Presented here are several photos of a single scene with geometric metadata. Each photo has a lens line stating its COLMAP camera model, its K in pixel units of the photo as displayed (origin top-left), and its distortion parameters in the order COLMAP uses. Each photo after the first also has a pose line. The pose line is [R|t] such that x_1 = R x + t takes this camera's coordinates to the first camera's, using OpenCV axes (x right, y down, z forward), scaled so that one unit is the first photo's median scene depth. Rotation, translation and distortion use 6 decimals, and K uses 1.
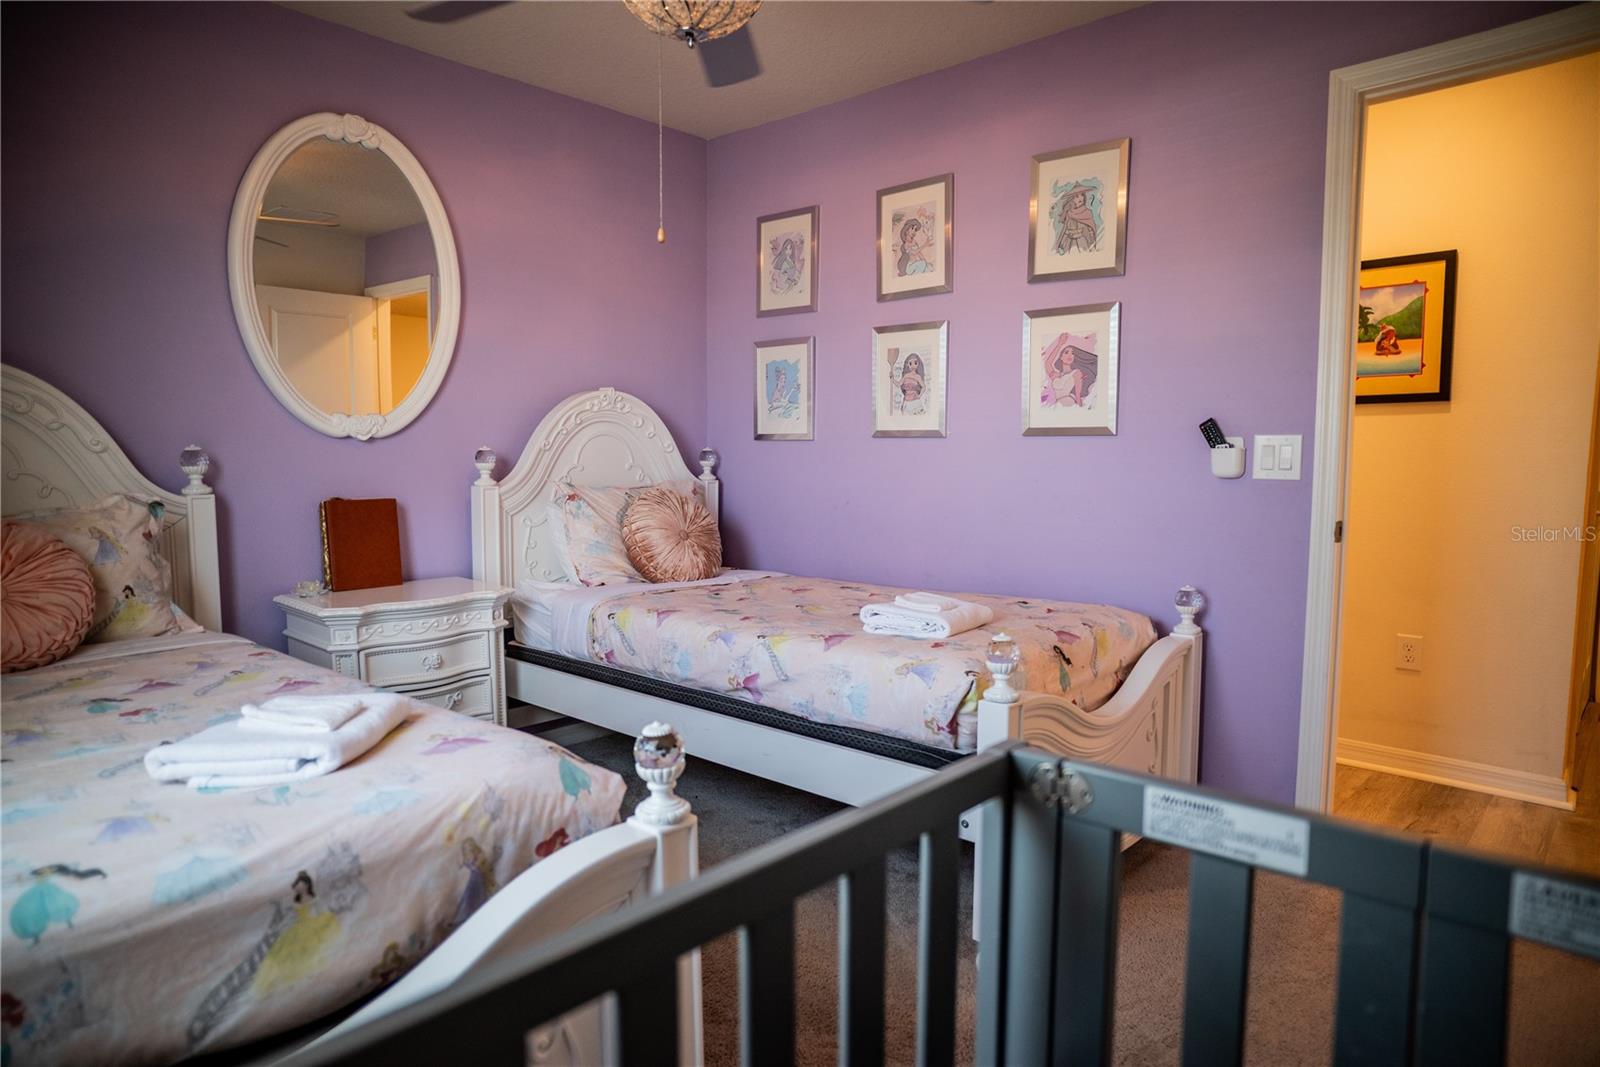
lens RADIAL K [[942.4, 0, 800.0], [0, 942.4, 533.5], [0, 0, 1]] dist [-0.067590, 0.000796]
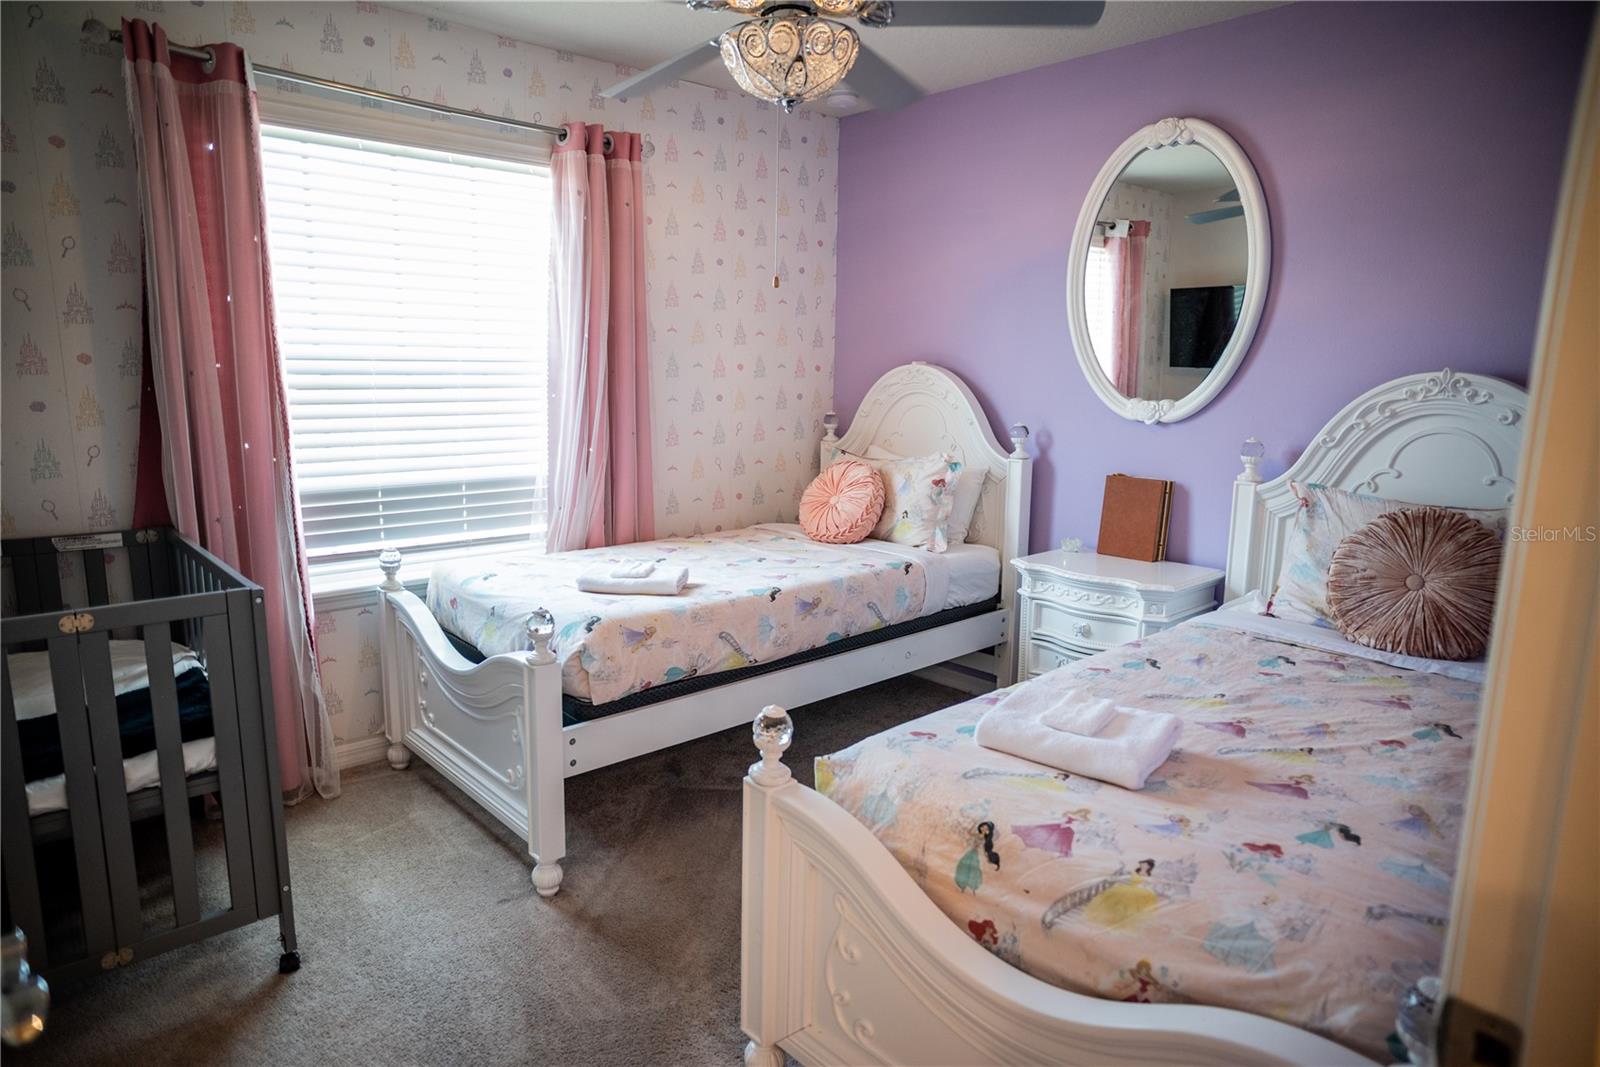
lens RADIAL K [[948.5, 0, 800.0], [0, 948.5, 533.5], [0, 0, 1]] dist [-0.039992, 0.001294]
pose [[-0.091001, 0.167941, -0.981588, 0.609015], [-0.091521, 0.980096, 0.176170, -0.120169], [0.991636, 0.105867, -0.073820, 0.621858]]
